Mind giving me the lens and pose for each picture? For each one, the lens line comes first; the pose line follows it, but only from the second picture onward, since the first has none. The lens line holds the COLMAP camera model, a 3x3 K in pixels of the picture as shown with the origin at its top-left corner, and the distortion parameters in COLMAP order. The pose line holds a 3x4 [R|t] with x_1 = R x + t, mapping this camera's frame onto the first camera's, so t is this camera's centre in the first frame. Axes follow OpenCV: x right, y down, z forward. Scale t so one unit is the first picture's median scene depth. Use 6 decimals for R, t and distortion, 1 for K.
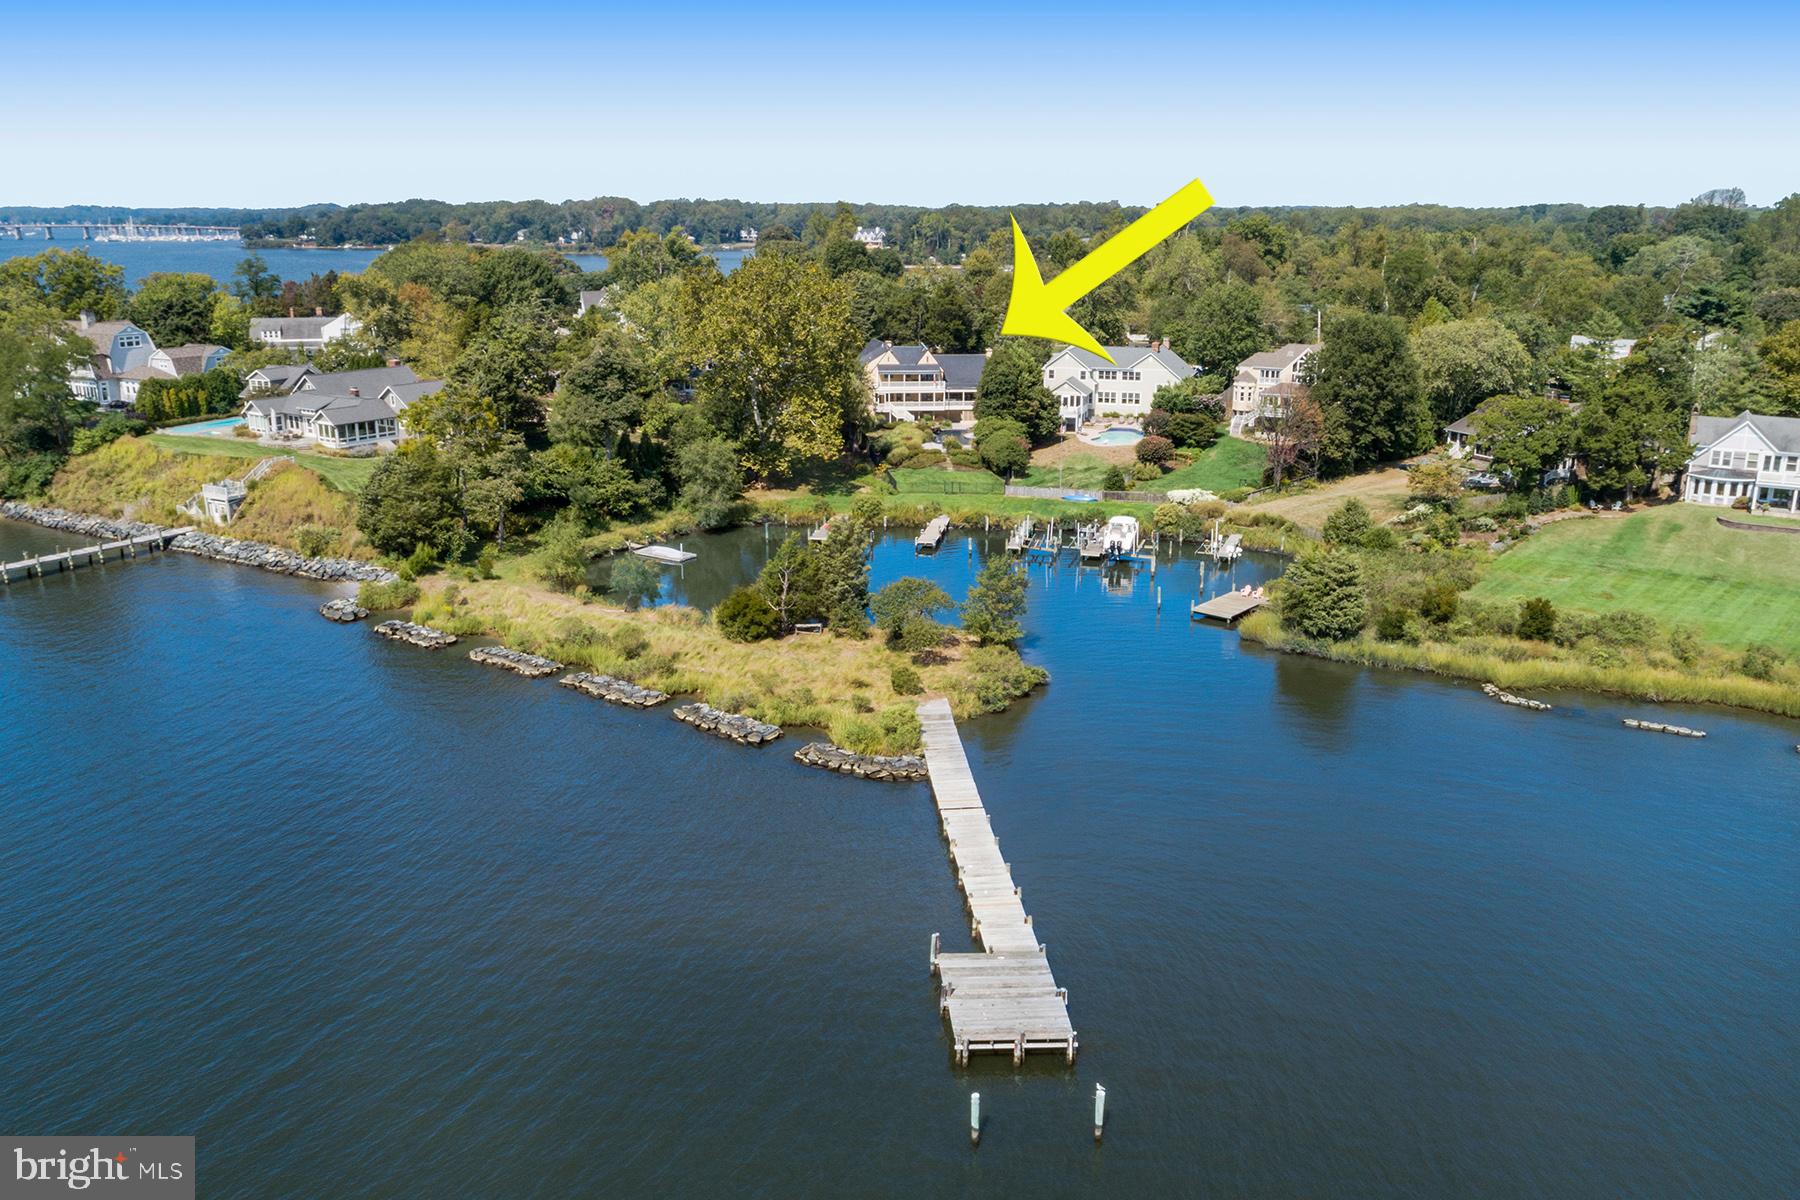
lens RADIAL K [[1472.9, 0, 896.4], [0, 1472.9, 641.5], [0, 0, 1]] dist [-0.004476, -0.000338]
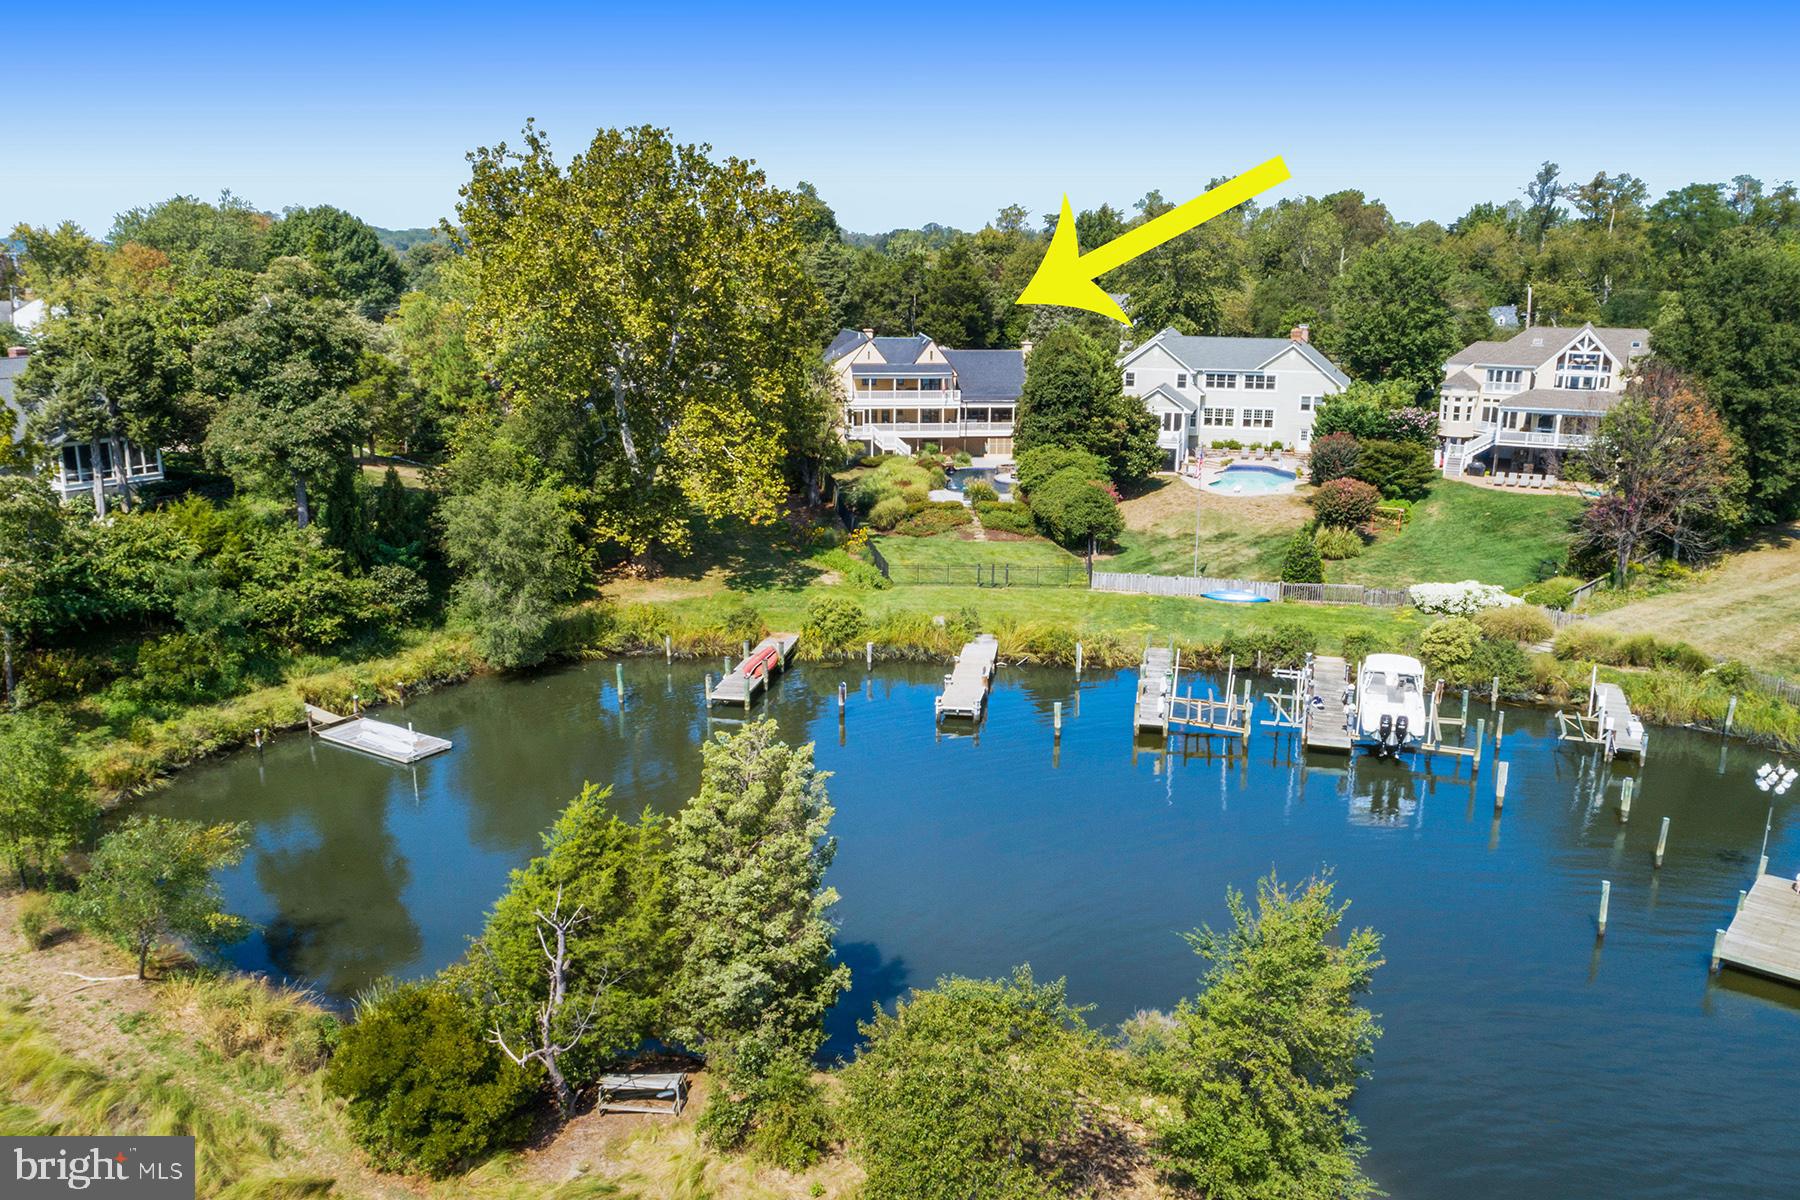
lens RADIAL K [[1472.9, 0, 896.4], [0, 1472.9, 641.5], [0, 0, 1]] dist [-0.004476, -0.000338]
pose [[0.999802, -0.001739, 0.019810, -0.007075], [0.002283, 0.999620, -0.027485, -0.061298], [-0.019755, 0.027525, 0.999426, 0.435248]]
